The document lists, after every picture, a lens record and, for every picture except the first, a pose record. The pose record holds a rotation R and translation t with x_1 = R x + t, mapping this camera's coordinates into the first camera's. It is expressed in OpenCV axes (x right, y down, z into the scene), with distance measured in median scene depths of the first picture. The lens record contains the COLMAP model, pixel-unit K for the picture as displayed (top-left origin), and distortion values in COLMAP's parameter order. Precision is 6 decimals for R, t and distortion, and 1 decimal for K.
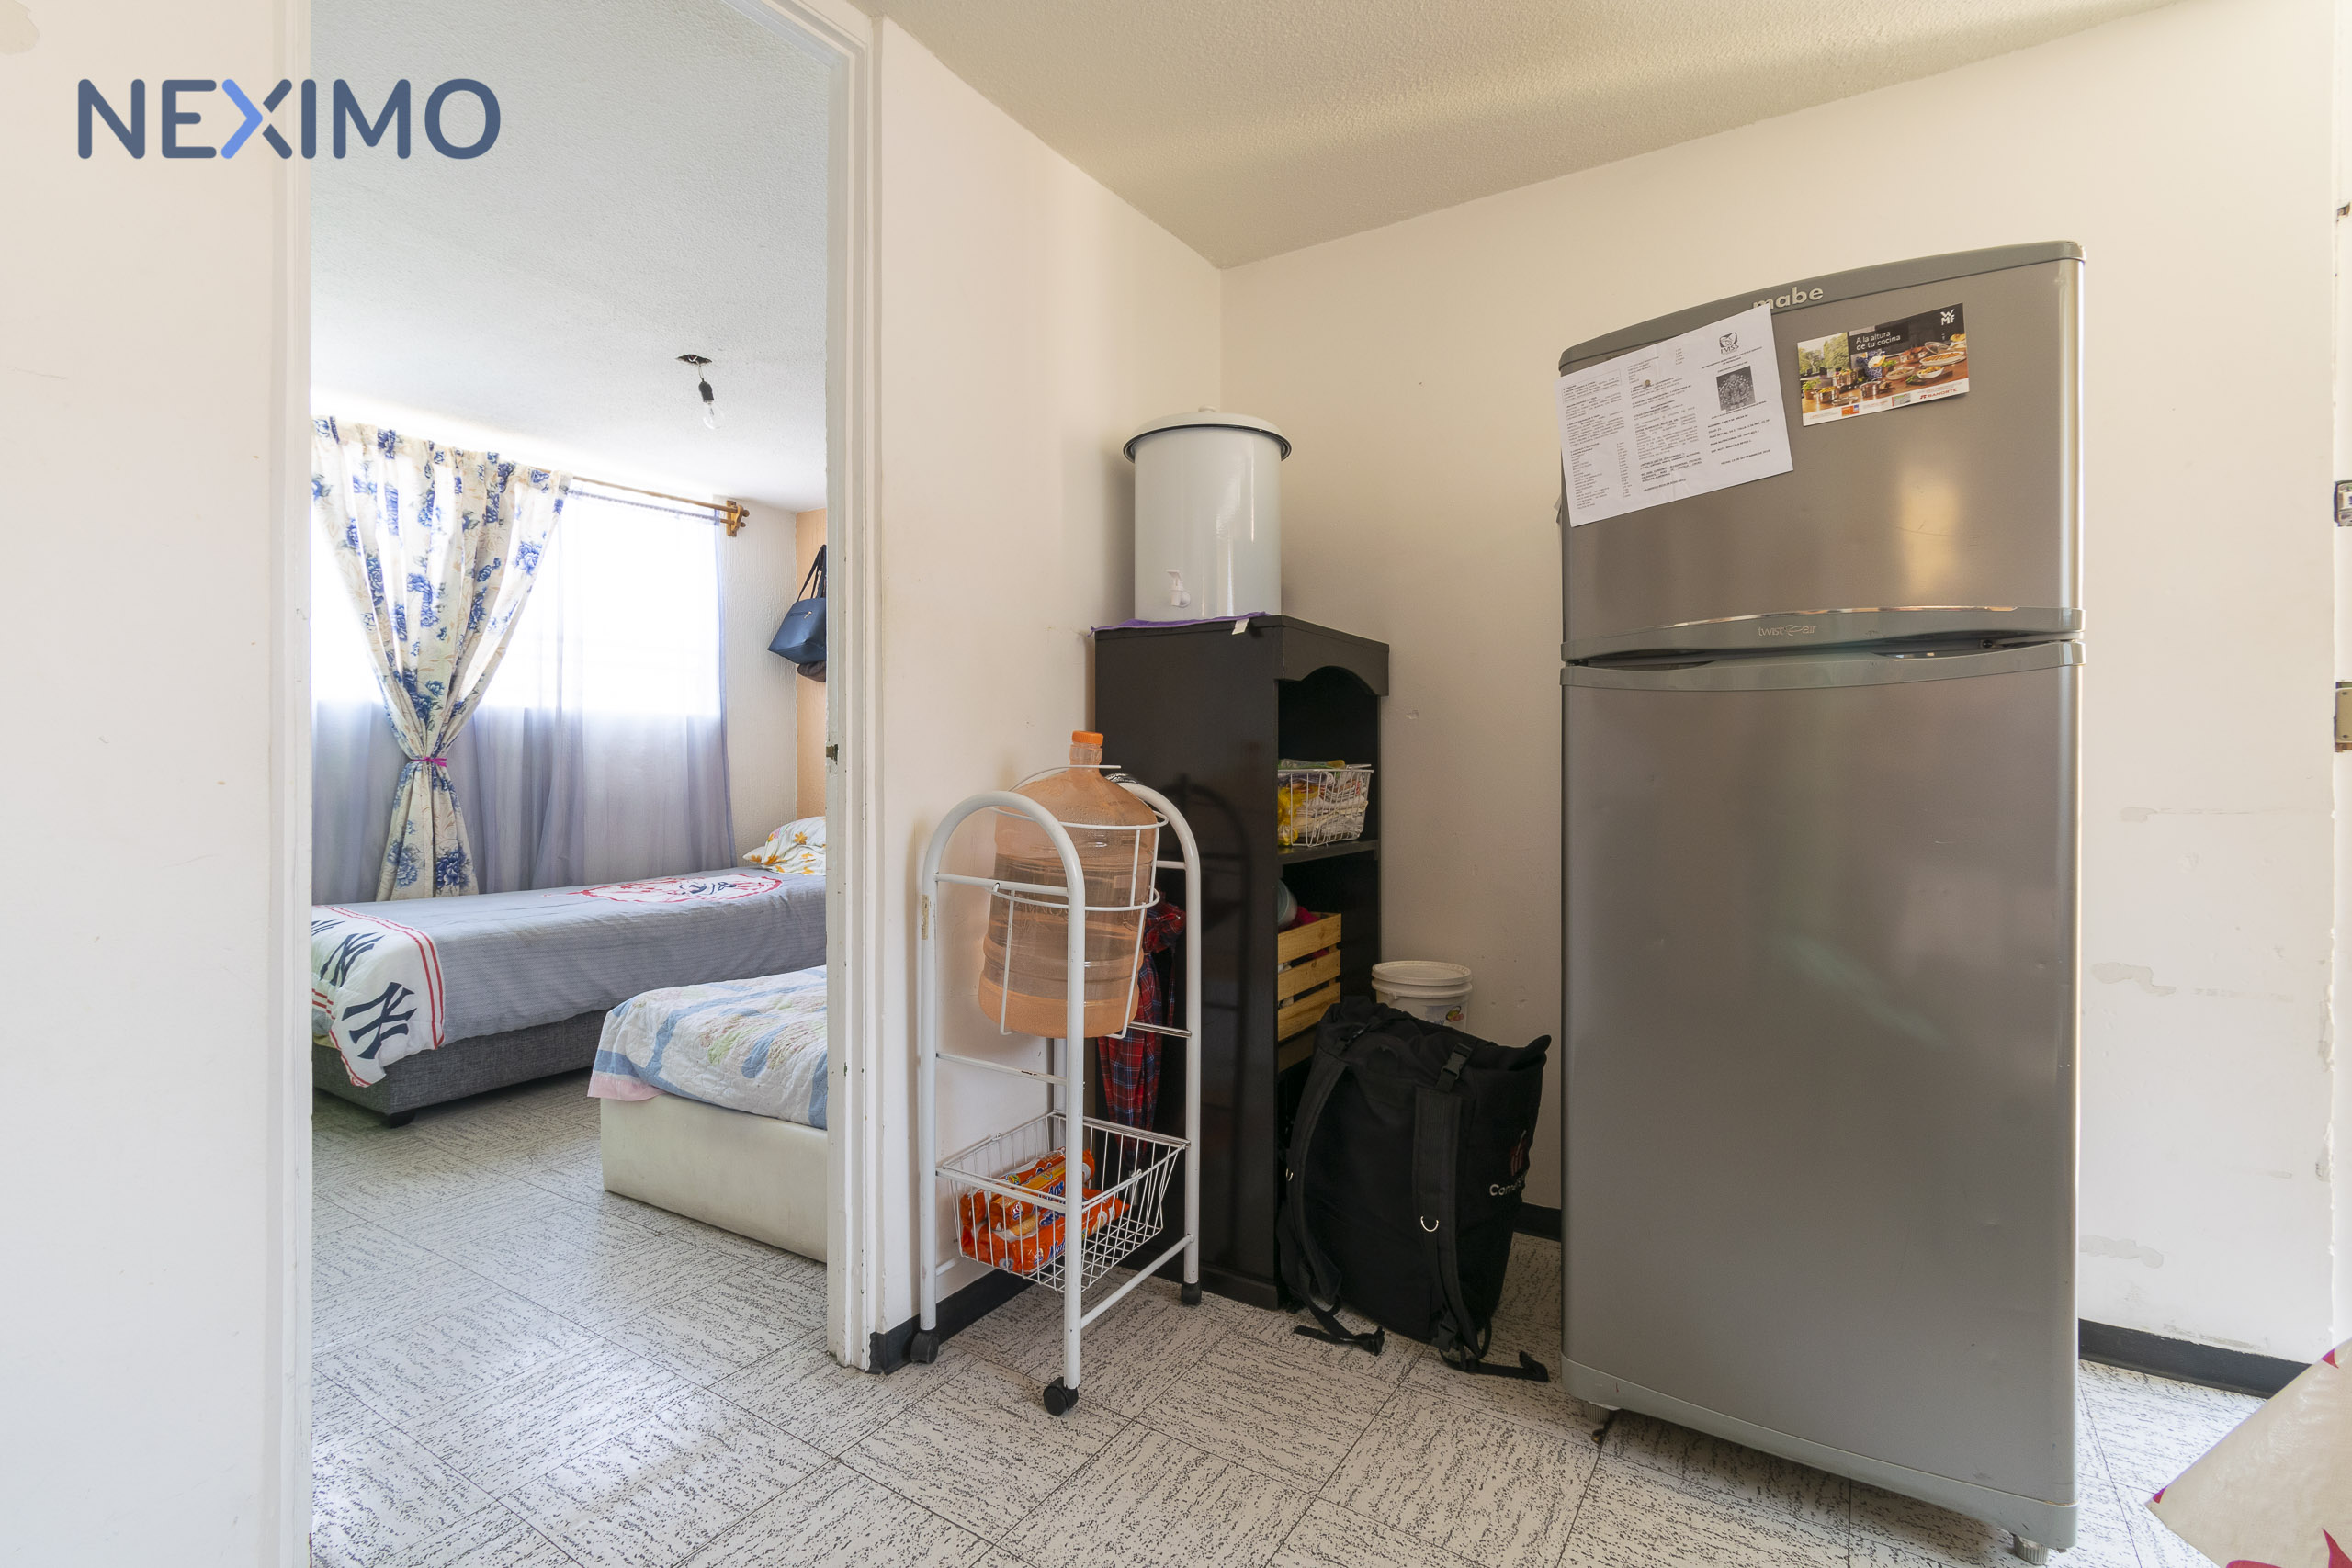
lens RADIAL K [[1074.9, 0, 1157.2], [0, 1074.9, 773.9], [0, 0, 1]] dist [0.002540, 0.000332]
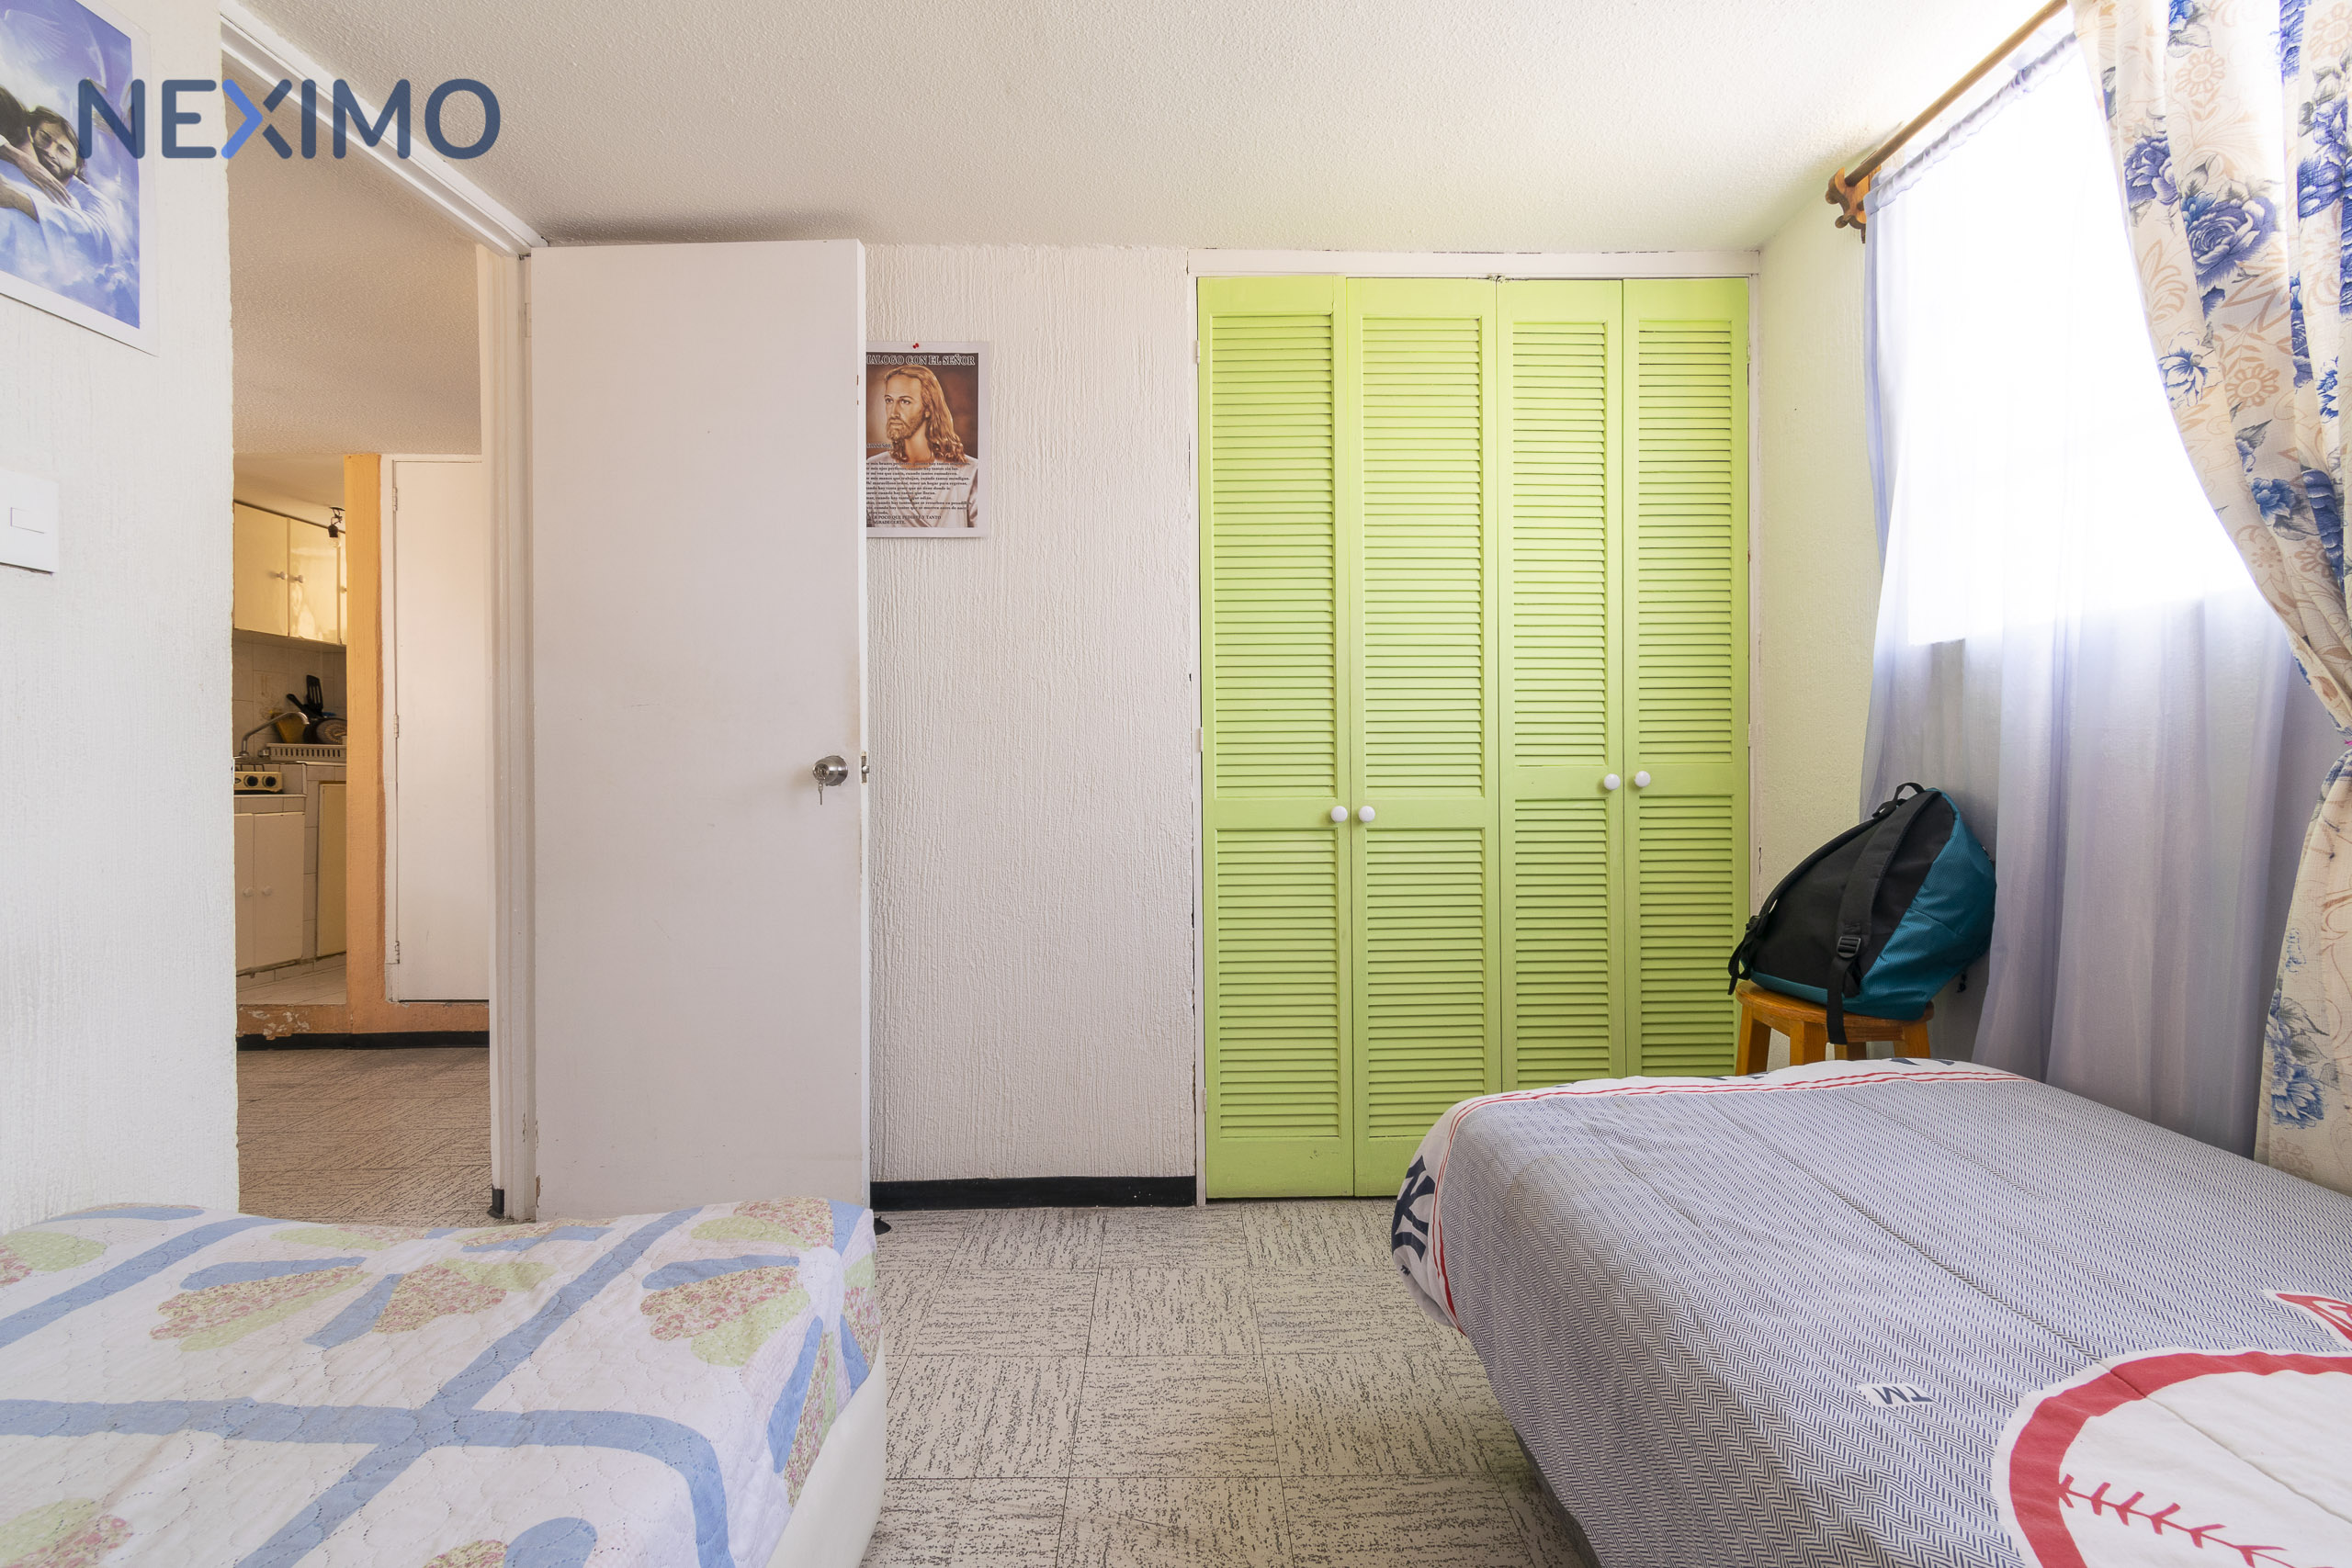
lens RADIAL K [[1035.6, 0, 1179.4], [0, 1035.6, 772.9], [0, 0, 1]] dist [-0.000820, -0.000176]
pose [[-0.826328, 0.010477, -0.563092, -0.235454], [0.008385, 0.999945, 0.006300, -0.009241], [0.563127, 0.000484, -0.826370, 1.073178]]
